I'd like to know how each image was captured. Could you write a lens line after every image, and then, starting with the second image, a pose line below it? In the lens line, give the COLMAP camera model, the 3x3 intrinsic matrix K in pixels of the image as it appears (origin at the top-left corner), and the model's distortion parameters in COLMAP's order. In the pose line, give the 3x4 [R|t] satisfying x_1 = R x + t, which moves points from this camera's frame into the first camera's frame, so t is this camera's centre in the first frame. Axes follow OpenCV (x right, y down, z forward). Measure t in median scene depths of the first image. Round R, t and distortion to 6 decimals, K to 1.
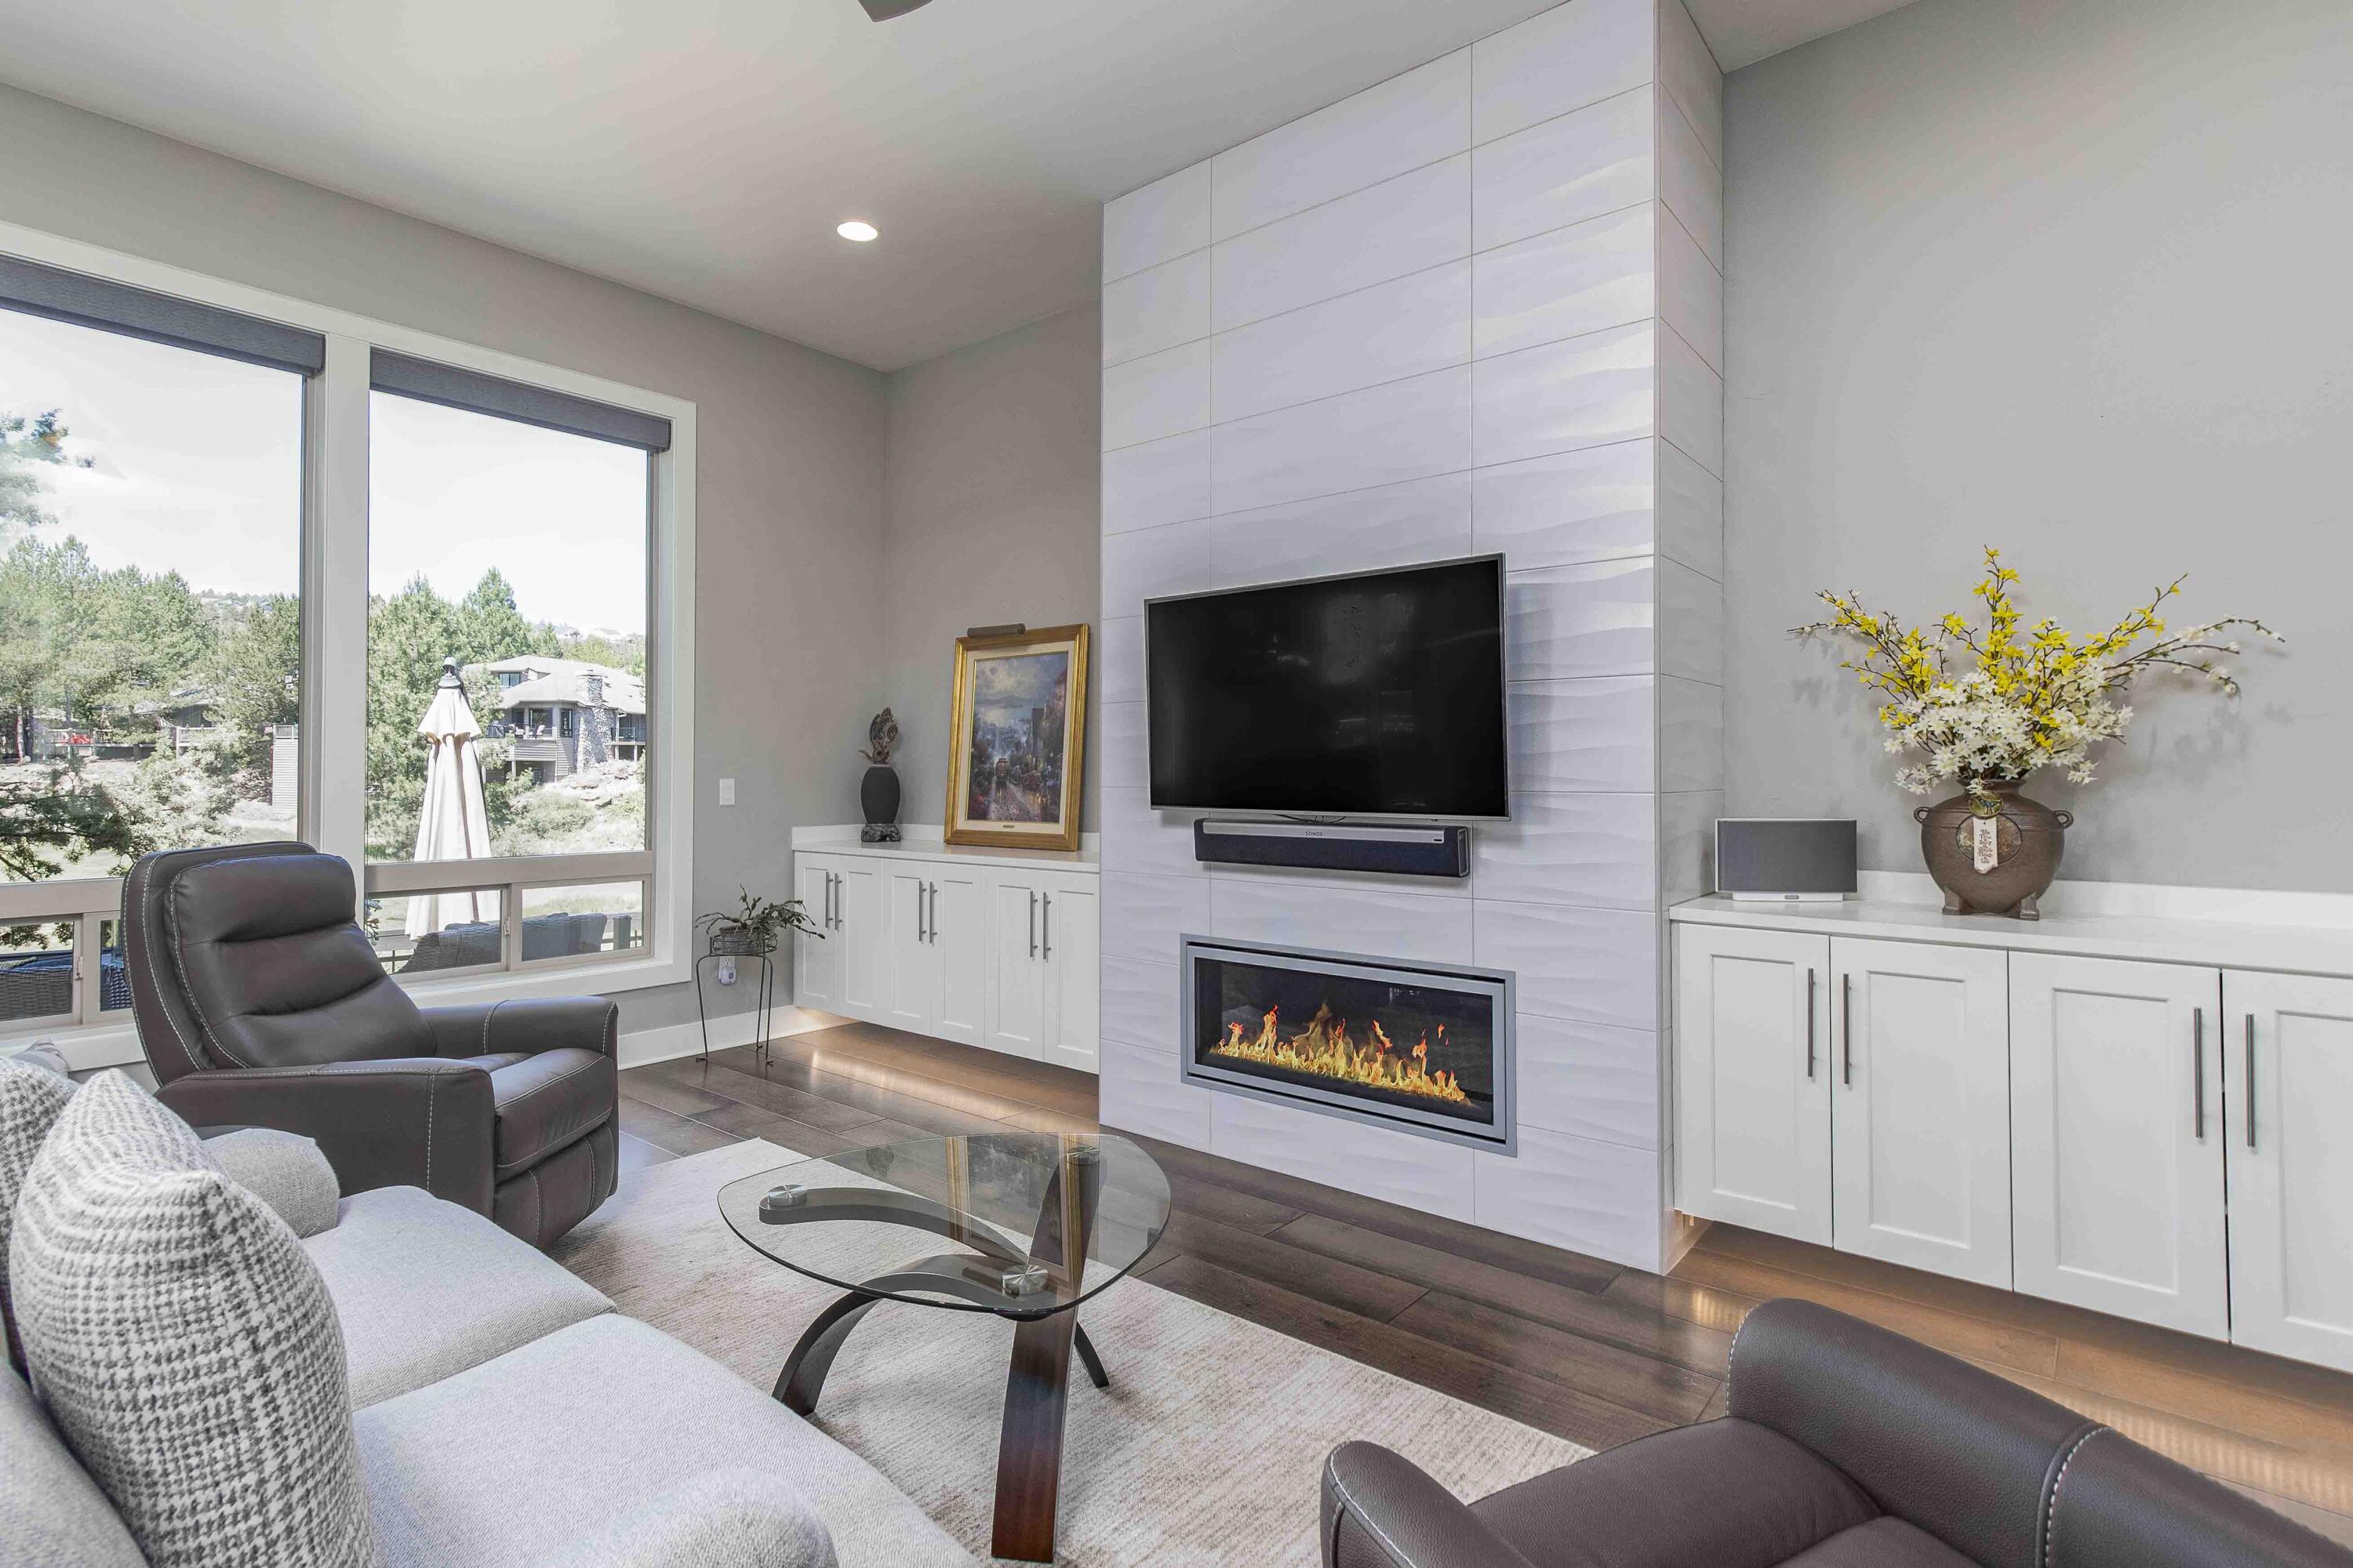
lens RADIAL K [[1148.8, 0, 1058.9], [0, 1148.8, 743.0], [0, 0, 1]] dist [0.004409, -0.001760]
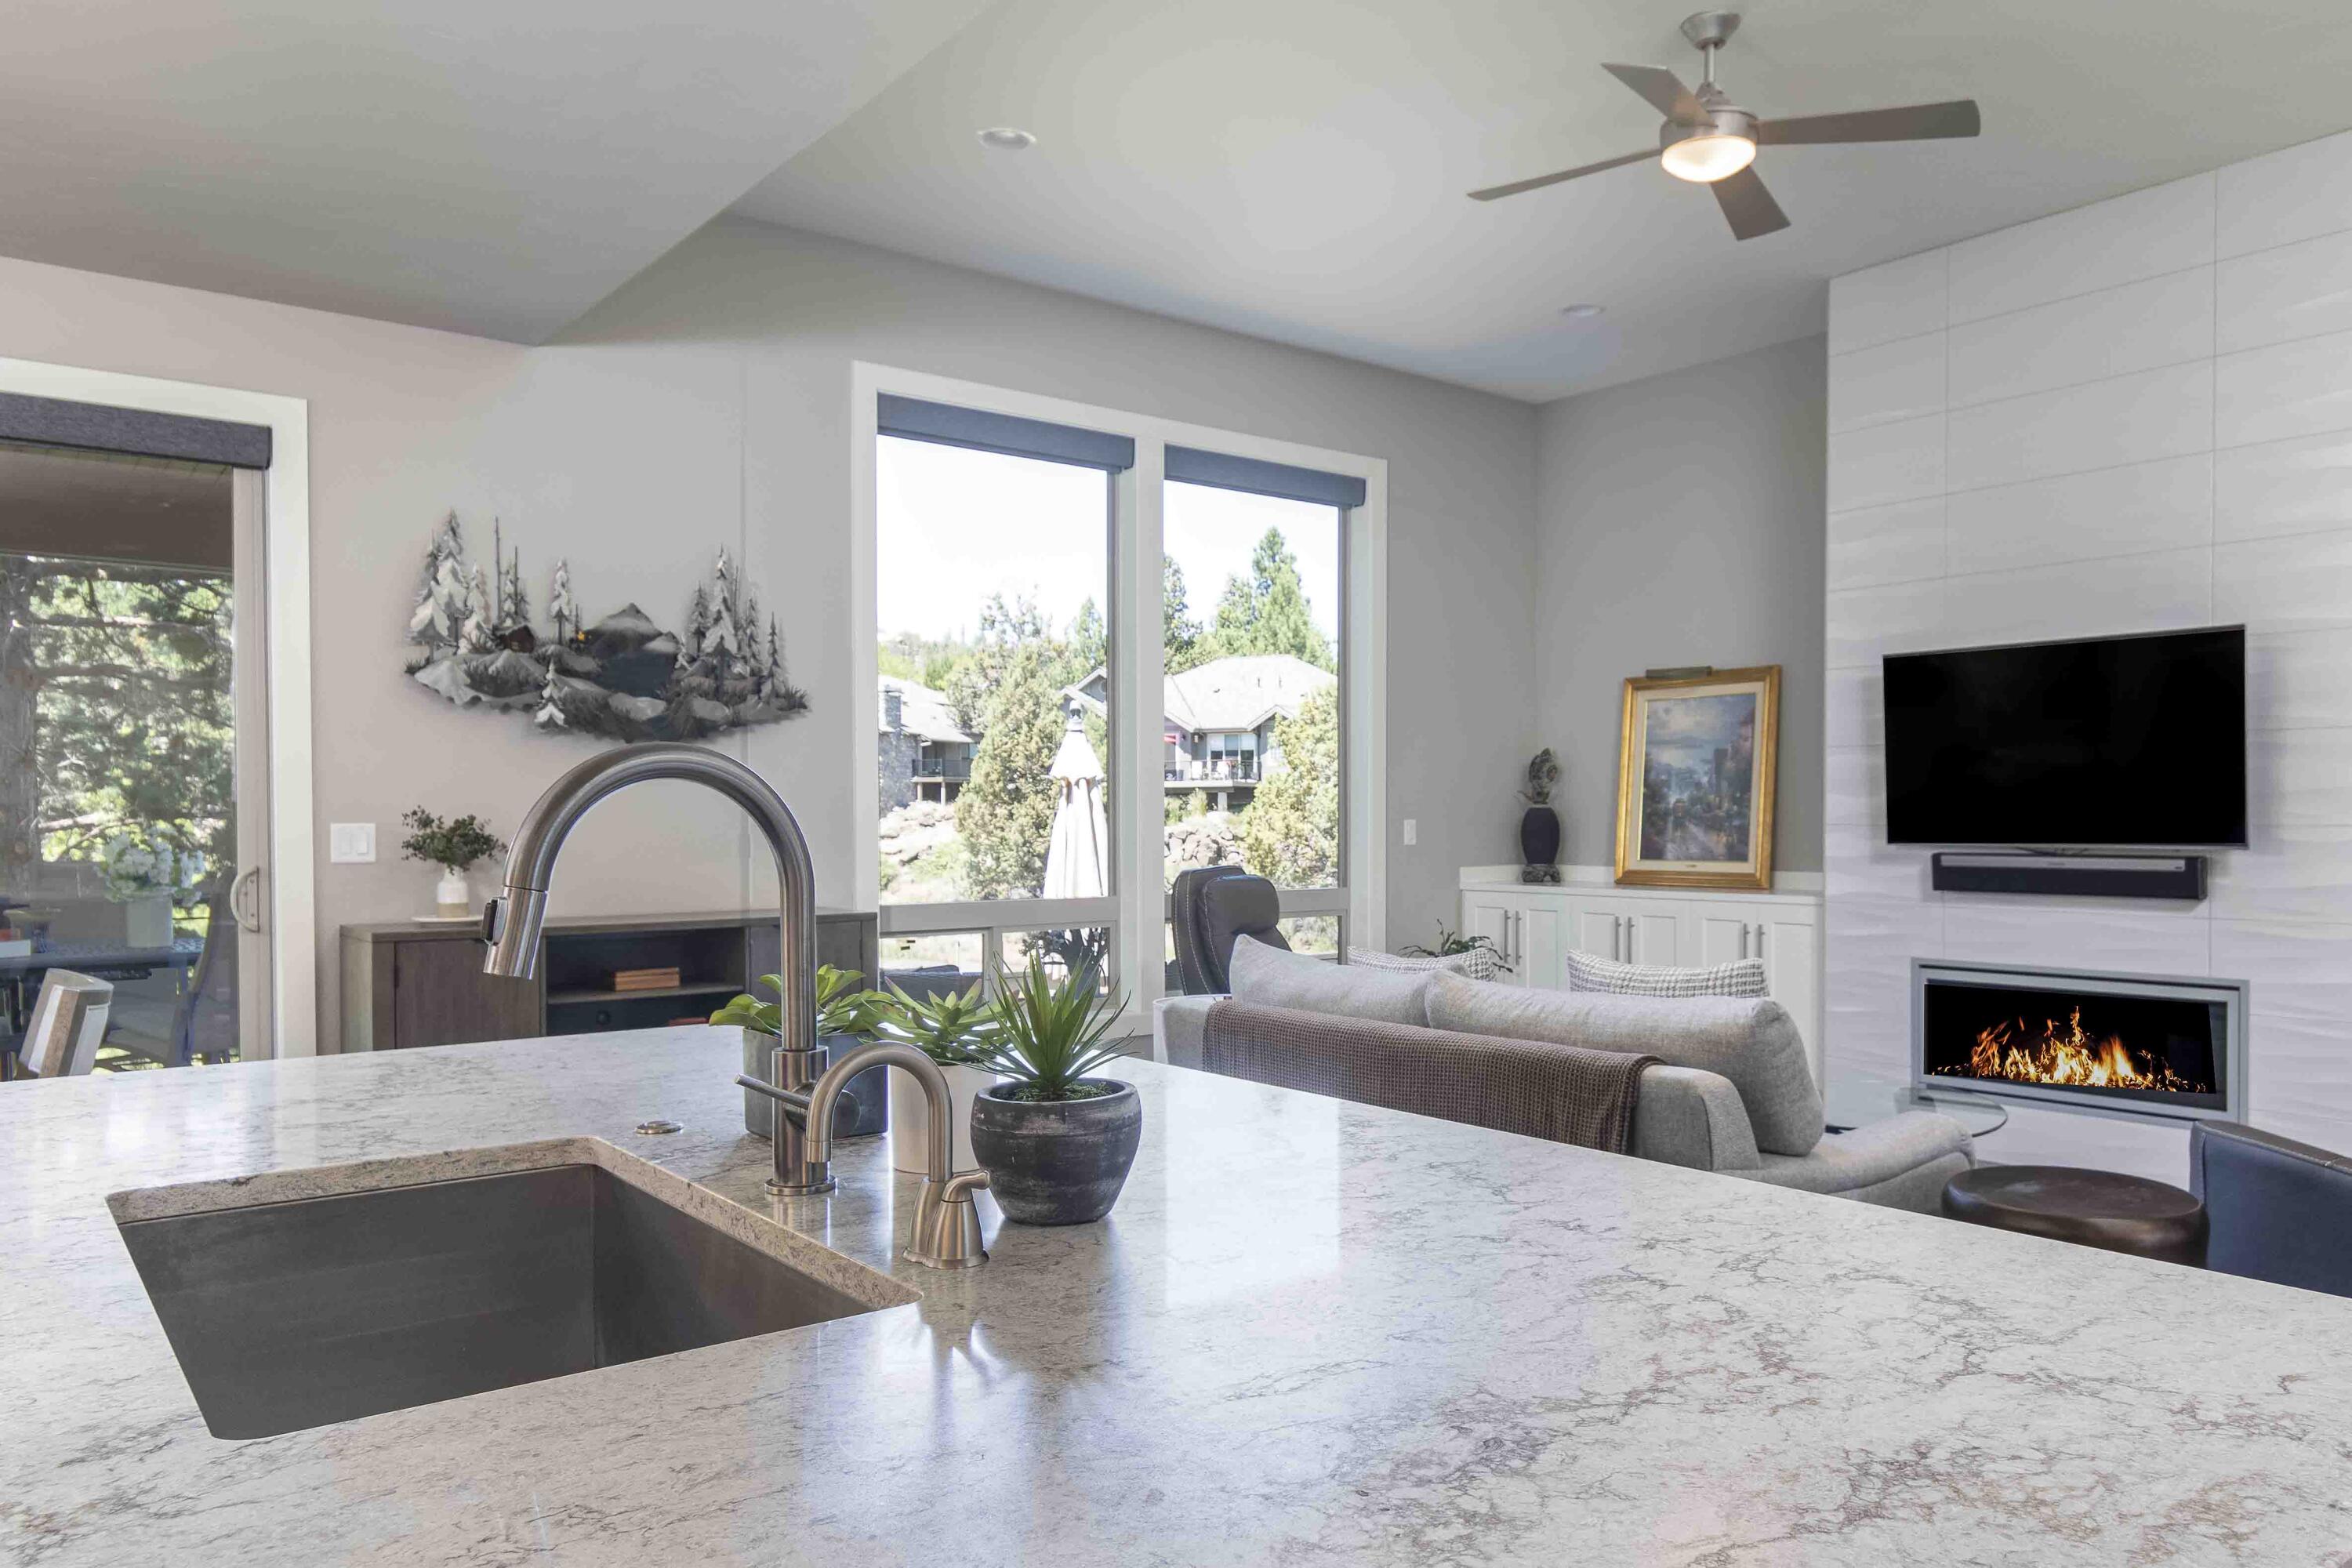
lens RADIAL K [[1574.0, 0, 1250.5], [0, 1574.0, 825.7], [0, 0, 1]] dist [-0.009306, 0.000749]
pose [[0.987853, -0.002870, -0.155367, -0.217229], [0.007748, 0.999496, 0.030798, -0.008524], [0.155200, -0.031628, 0.987377, -0.440194]]
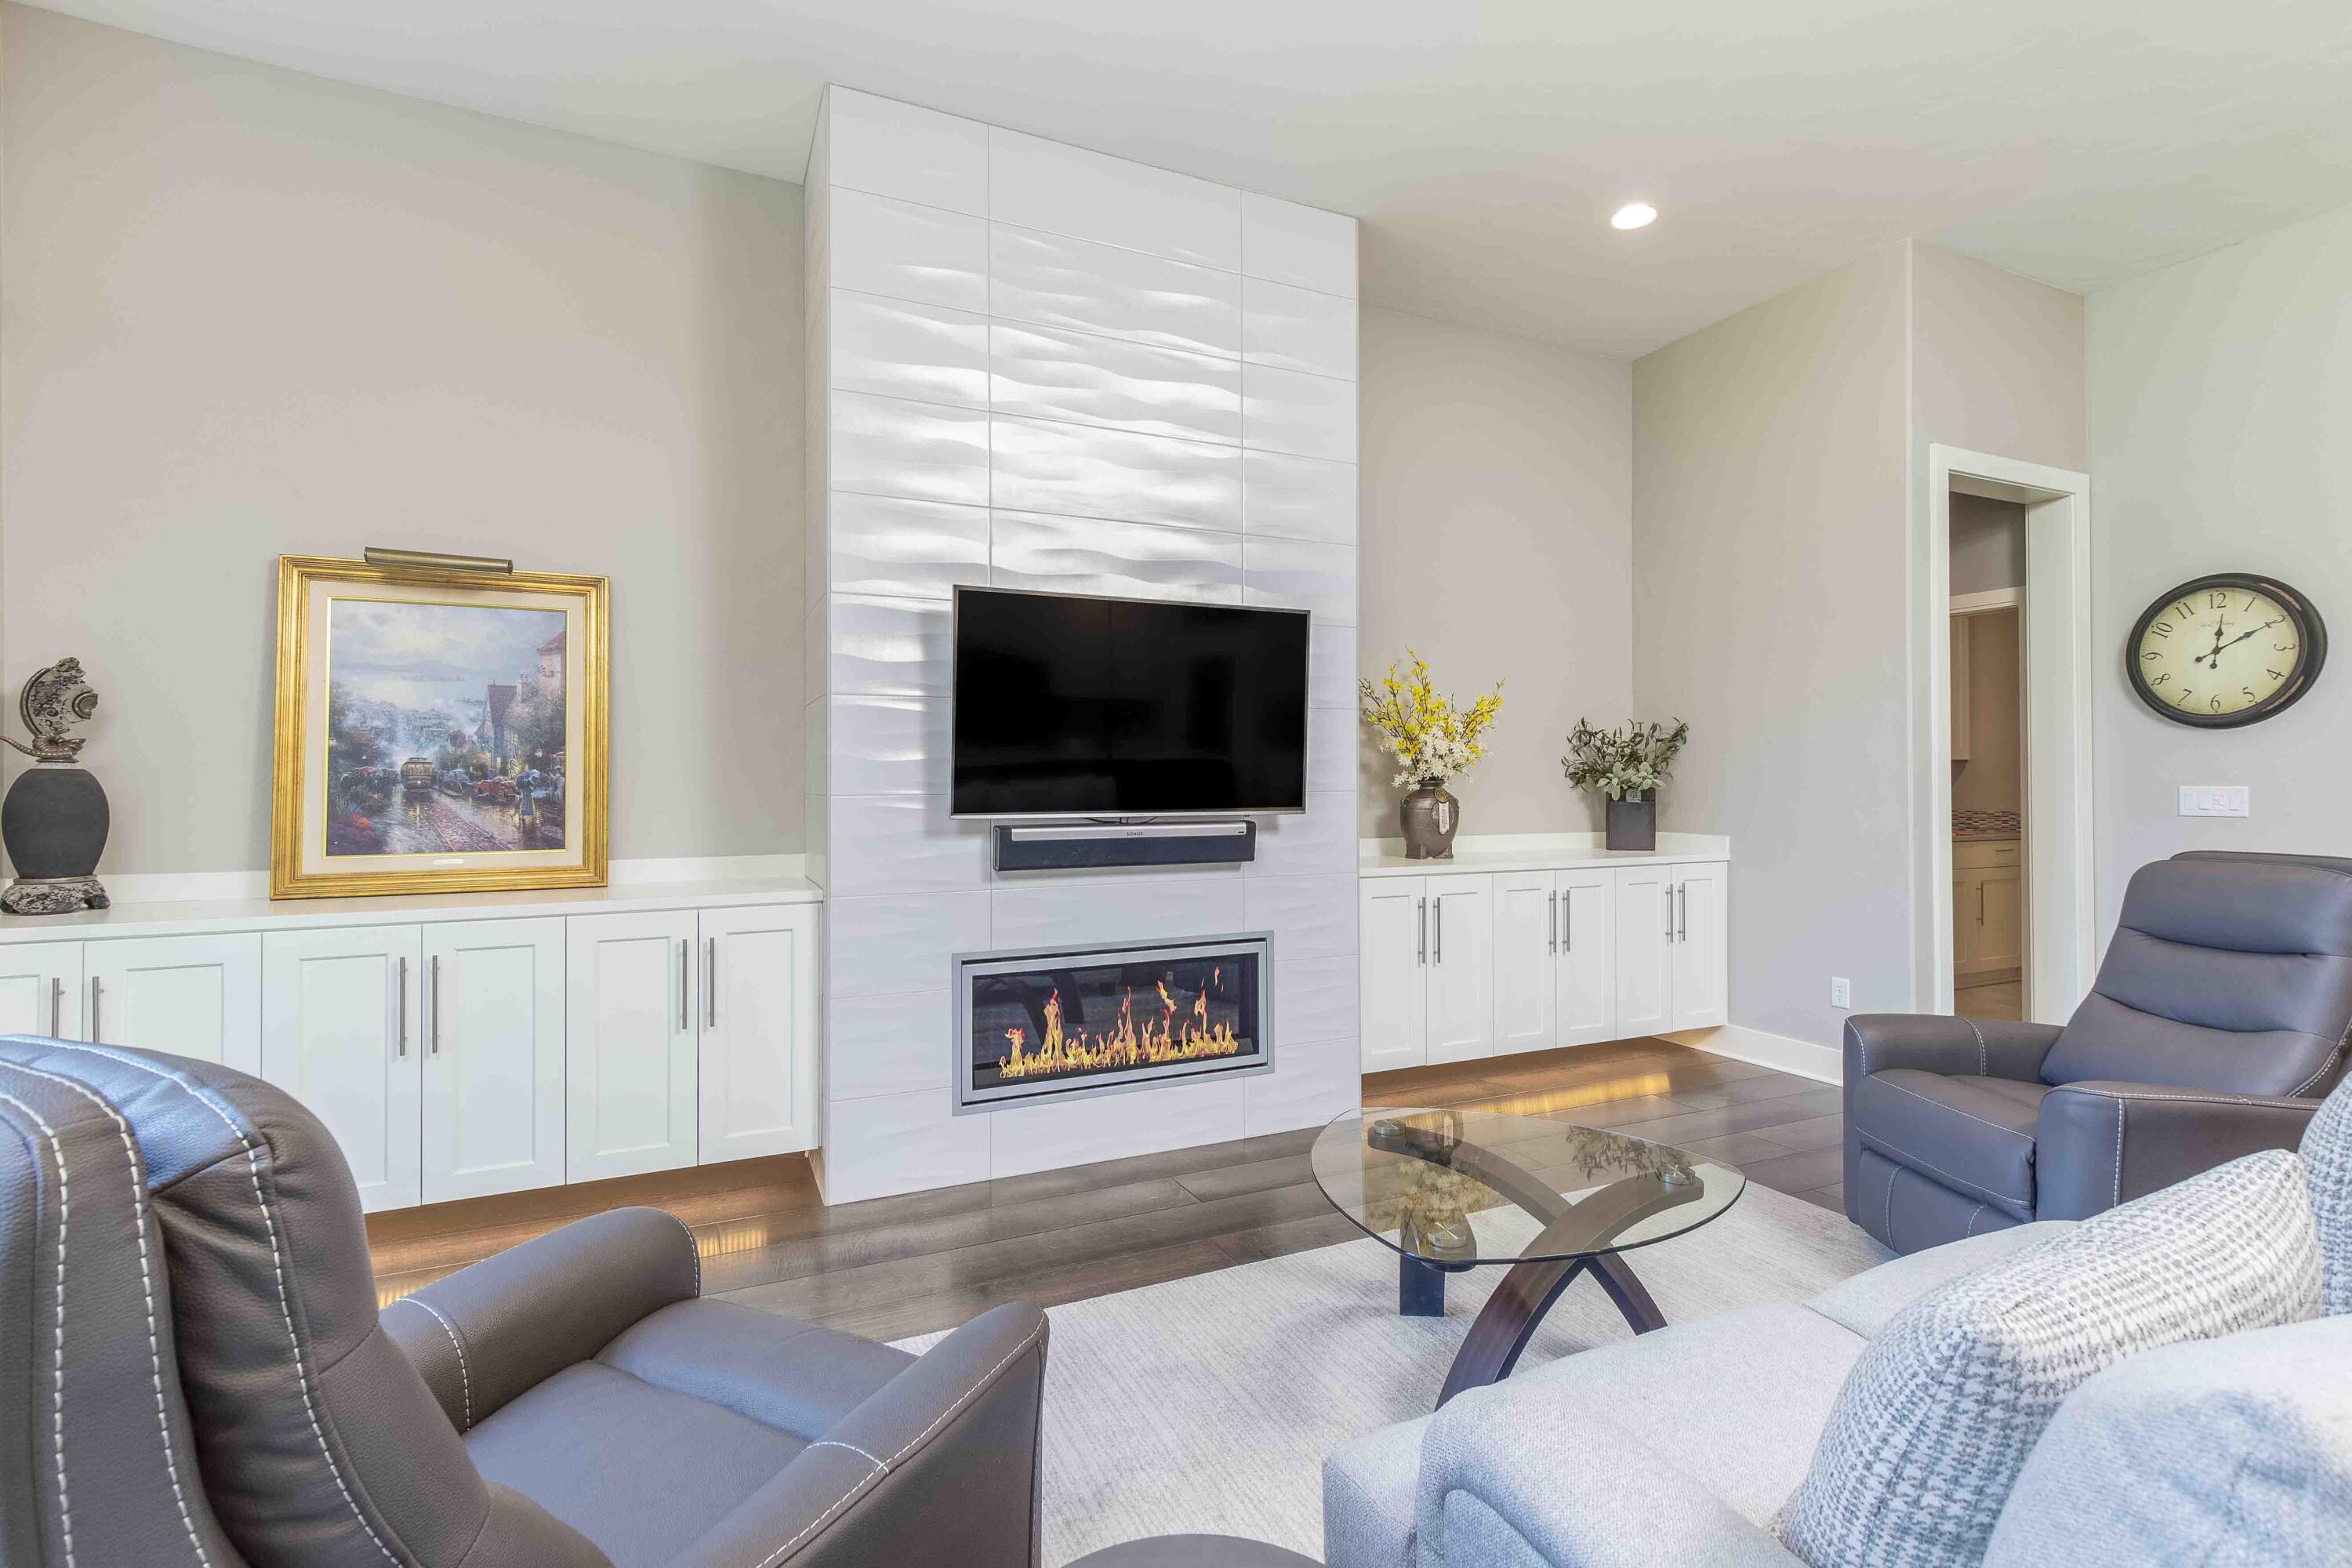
lens RADIAL K [[1023.6, 0, 1160.6], [0, 1023.6, 780.0], [0, 0, 1]] dist [0.019629, -0.000386]
pose [[0.416192, -0.006177, 0.909256, -0.426918], [-0.019523, 0.999686, 0.015728, 0.009251], [-0.909067, -0.024297, 0.415940, 0.392254]]
